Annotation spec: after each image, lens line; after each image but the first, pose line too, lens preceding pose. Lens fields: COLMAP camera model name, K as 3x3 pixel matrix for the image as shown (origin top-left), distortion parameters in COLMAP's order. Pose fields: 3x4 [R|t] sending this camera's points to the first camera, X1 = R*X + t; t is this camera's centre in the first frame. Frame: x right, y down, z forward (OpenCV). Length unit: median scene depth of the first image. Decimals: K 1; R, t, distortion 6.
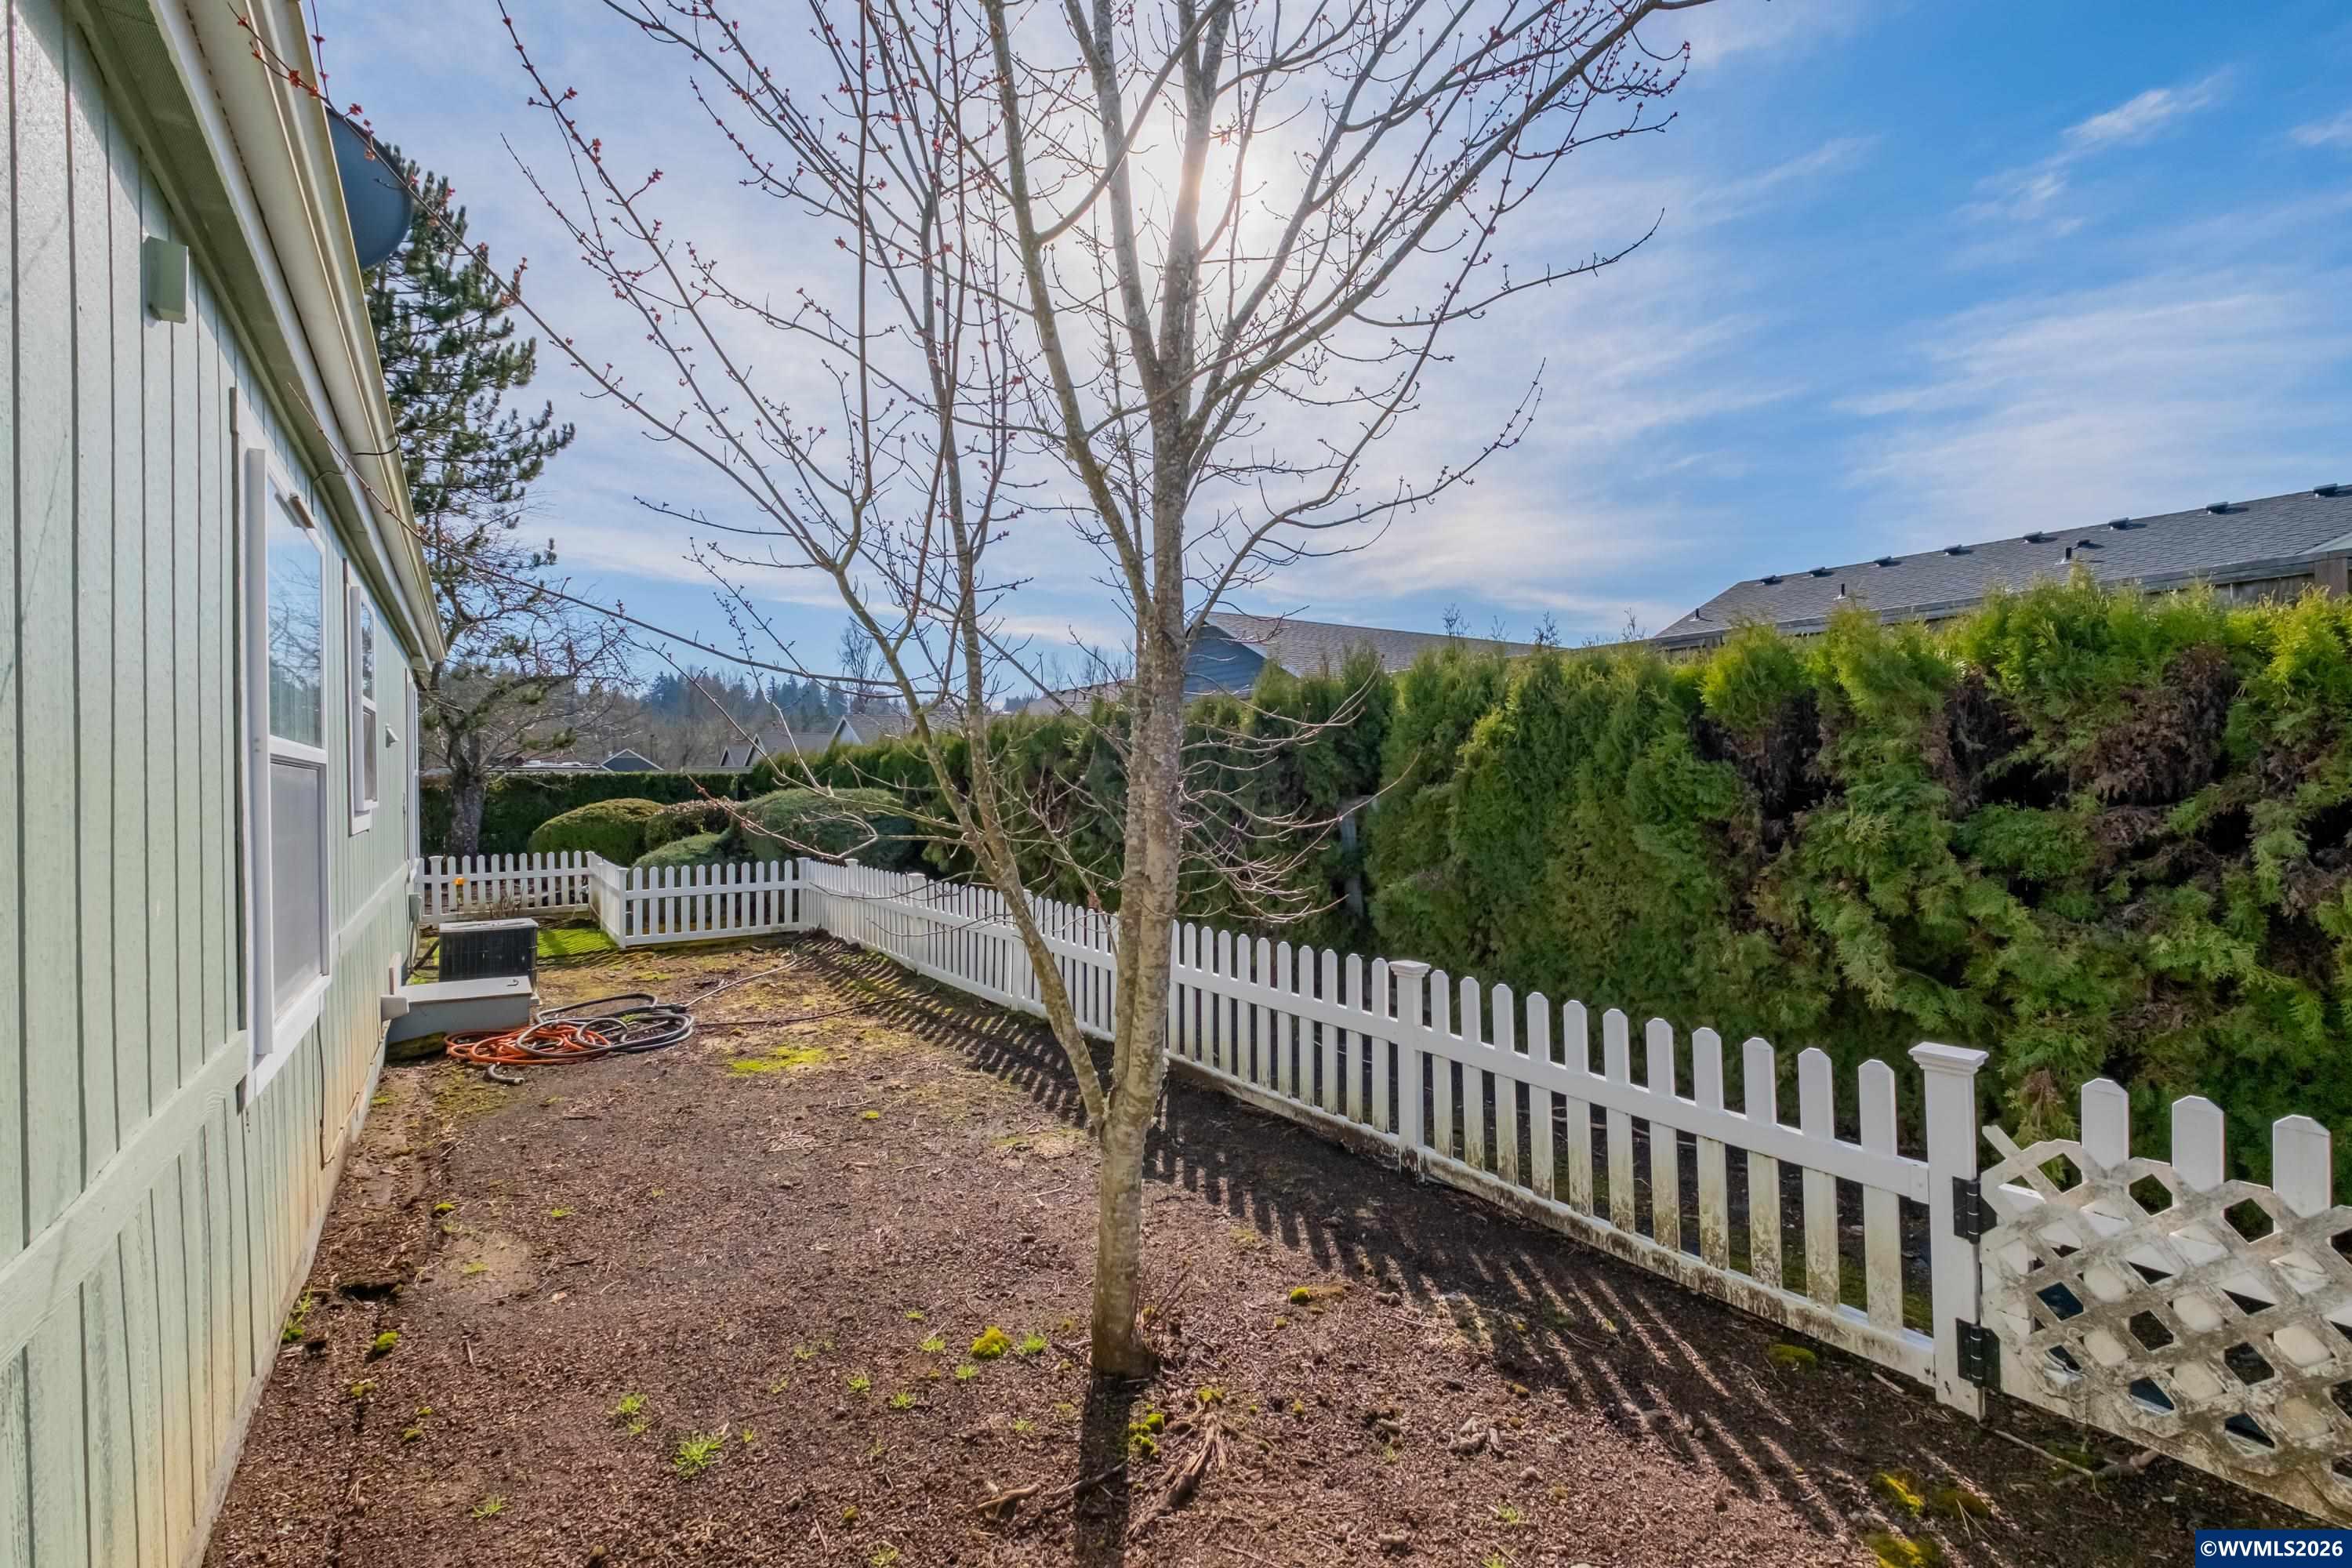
lens RADIAL K [[1004.6, 0, 1183.4], [0, 1004.6, 783.1], [0, 0, 1]] dist [-0.020441, -0.000318]
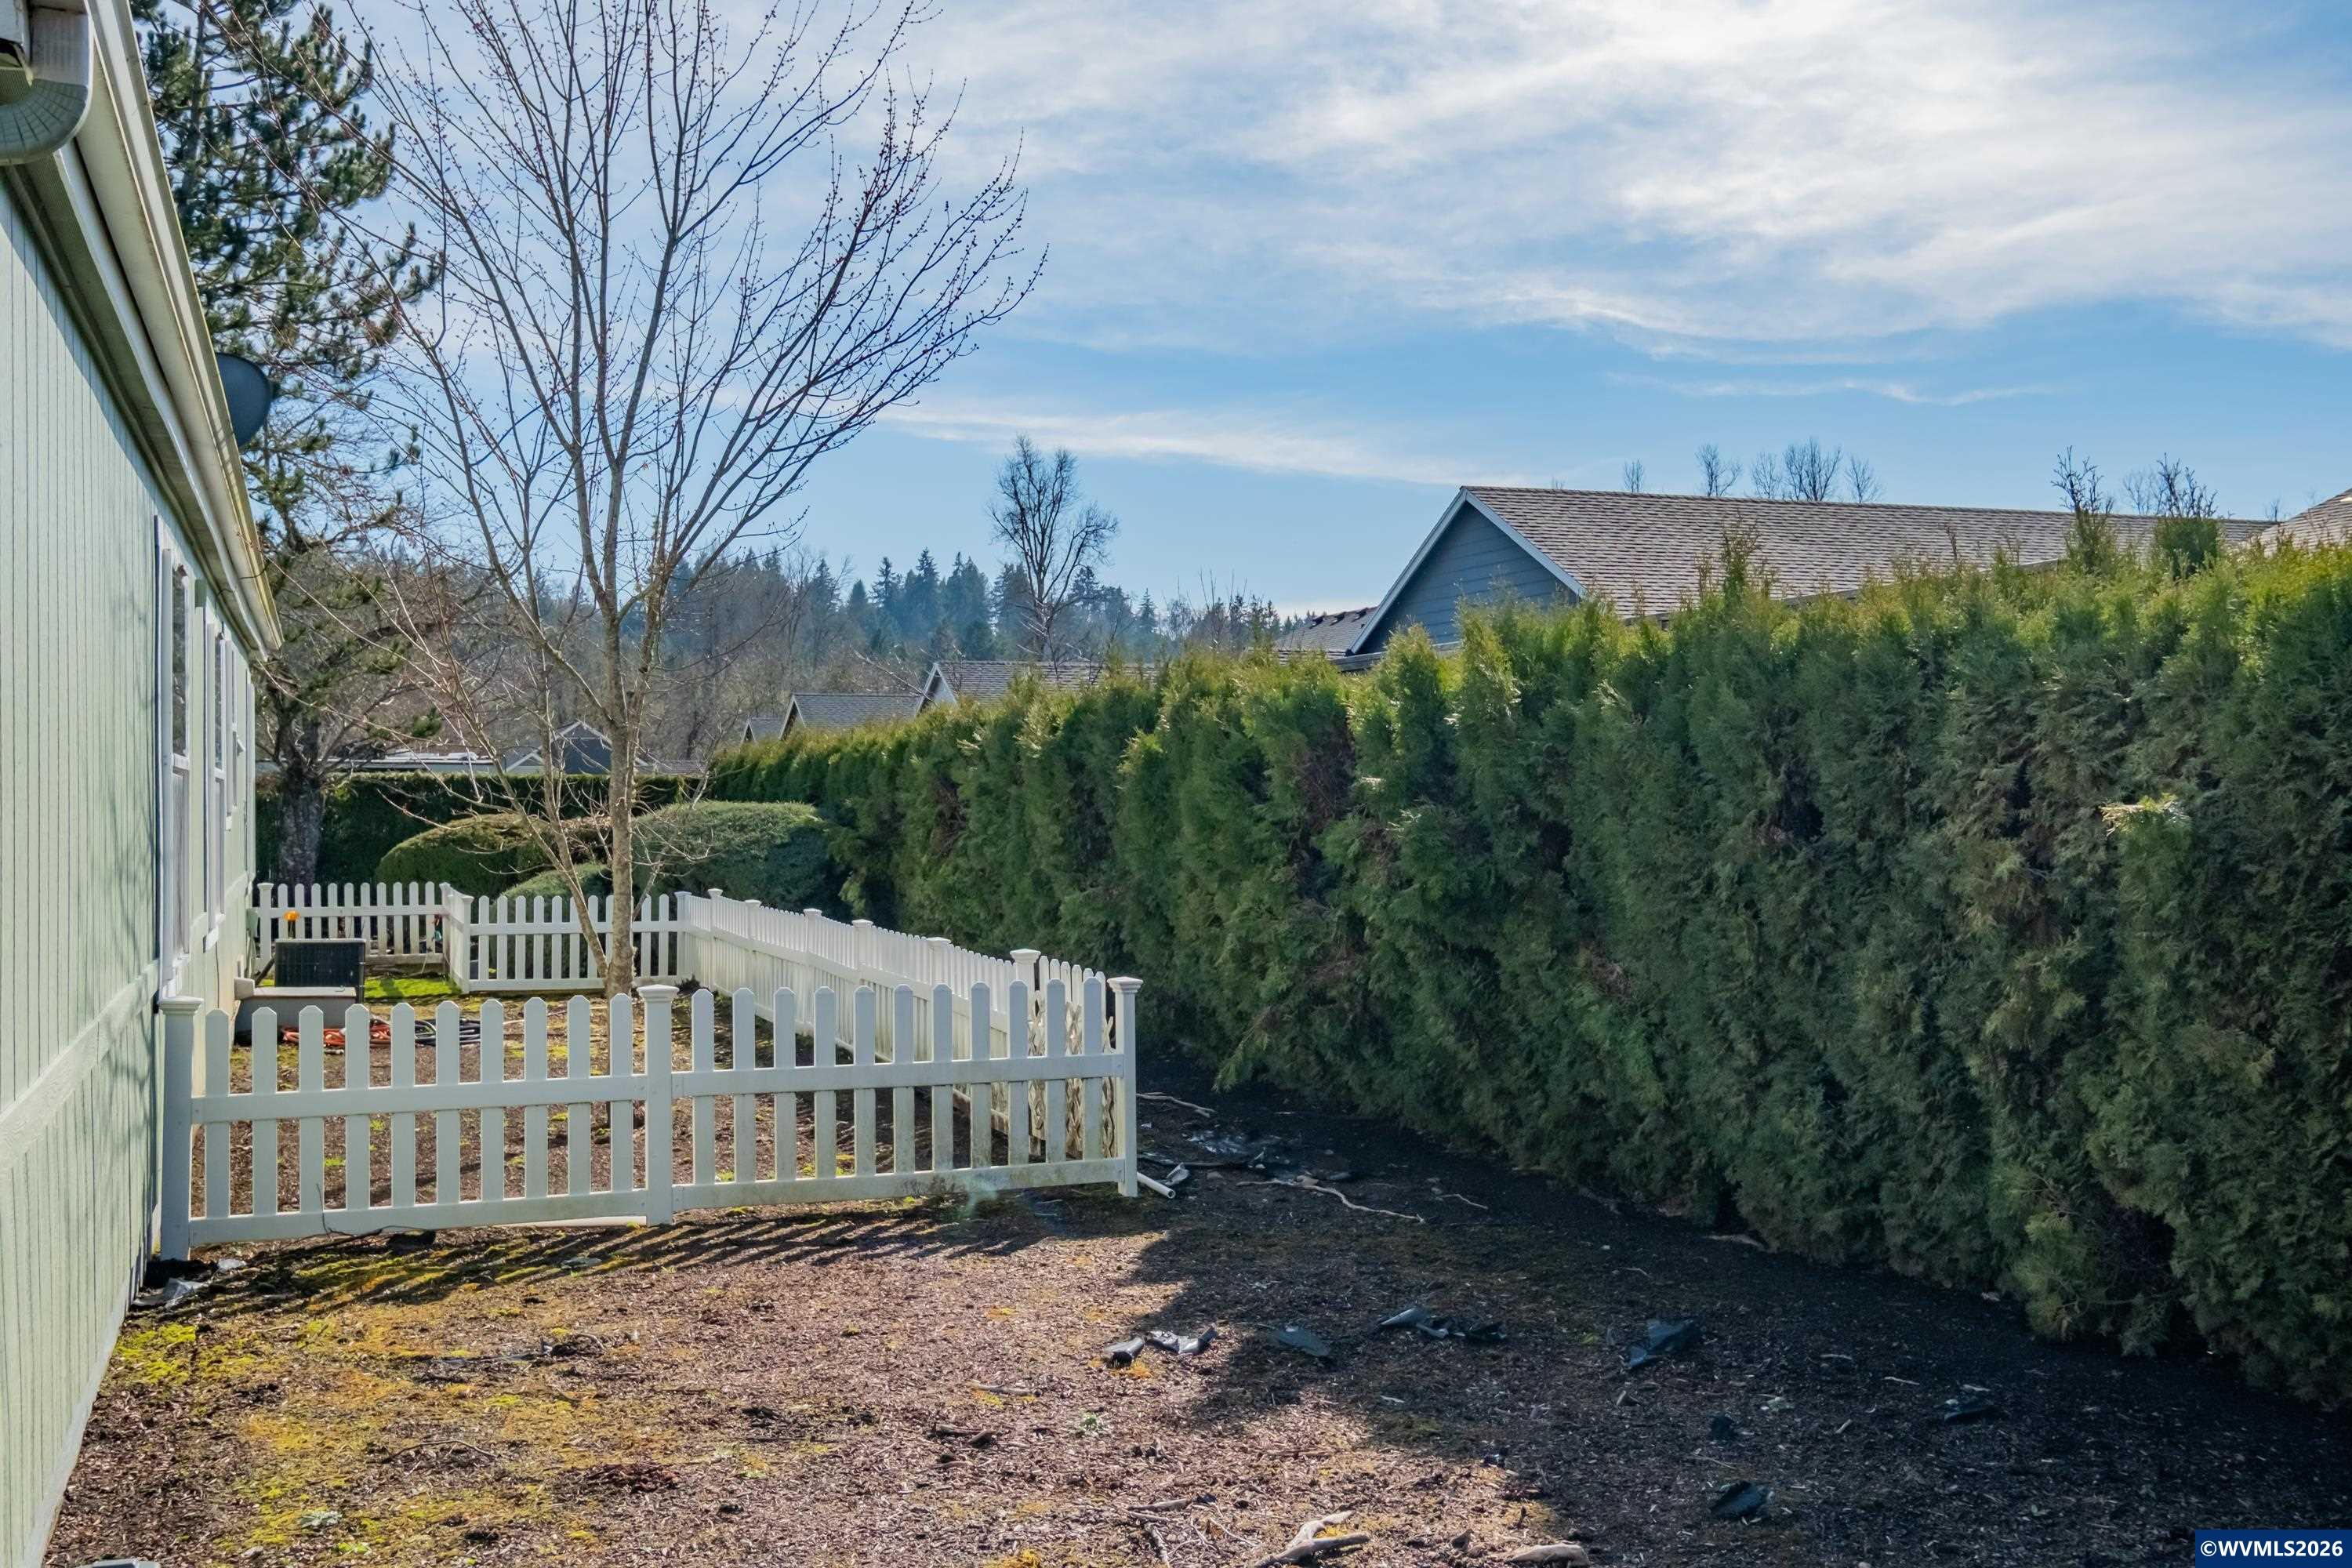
lens RADIAL K [[2412.2, 0, 1174.3], [0, 2412.2, 786.2], [0, 0, 1]] dist [-0.008288, 0.000000]
pose [[0.962140, 0.008457, -0.272423, 0.326094], [-0.009499, 0.999952, -0.002507, -0.003824], [0.272389, 0.004999, 0.962174, -0.455139]]
